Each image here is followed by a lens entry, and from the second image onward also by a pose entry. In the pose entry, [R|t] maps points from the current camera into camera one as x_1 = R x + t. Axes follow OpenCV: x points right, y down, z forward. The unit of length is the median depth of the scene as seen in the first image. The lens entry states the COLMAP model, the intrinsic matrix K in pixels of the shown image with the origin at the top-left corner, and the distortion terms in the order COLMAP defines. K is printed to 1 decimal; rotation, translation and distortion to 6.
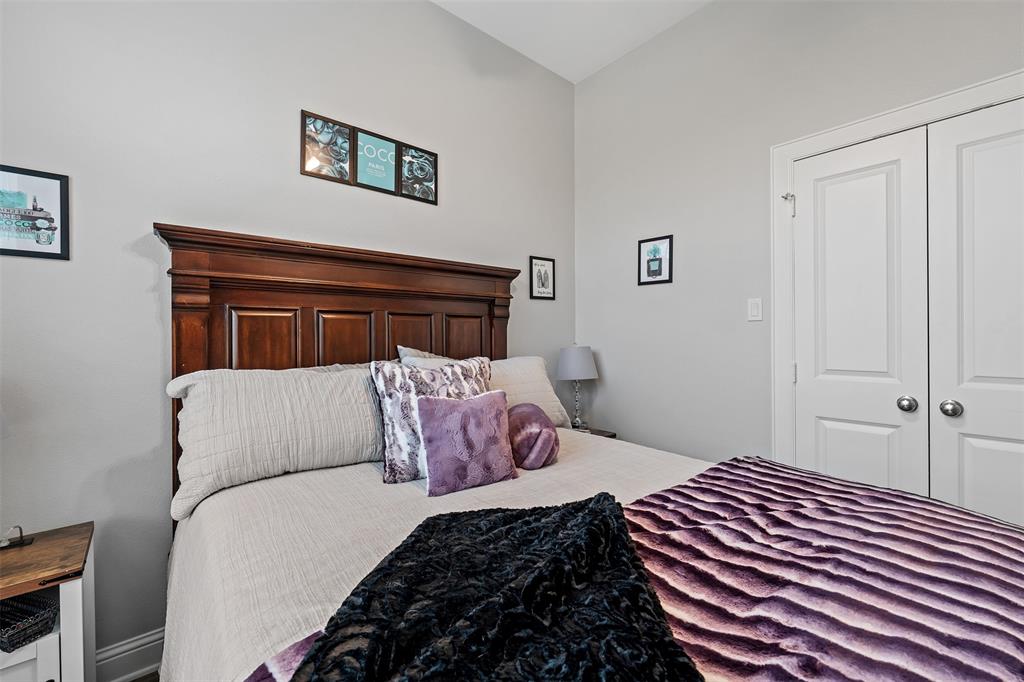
lens RADIAL K [[429.8, 0, 512.3], [0, 429.8, 338.5], [0, 0, 1]] dist [0.001001, 0.000876]
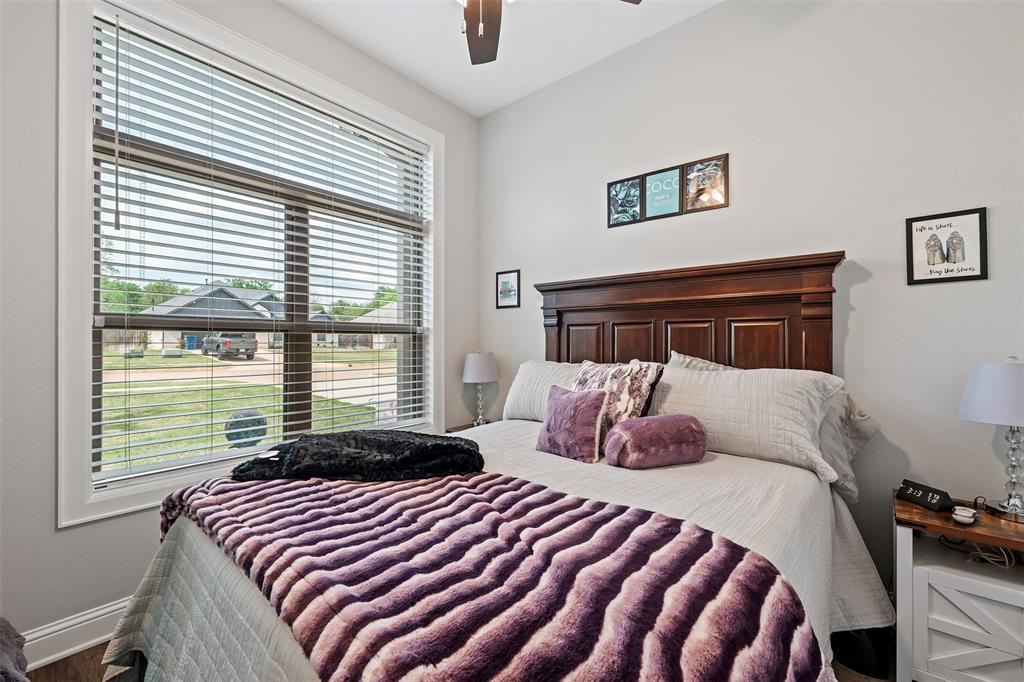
lens RADIAL K [[429.8, 0, 512.8], [0, 429.8, 340.6], [0, 0, 1]] dist [0.001001, 0.000876]
pose [[0.165218, -0.005879, -0.986239, 0.768109], [-0.013104, 0.999881, -0.008156, 0.003999], [0.986170, 0.014272, 0.165122, 0.414527]]
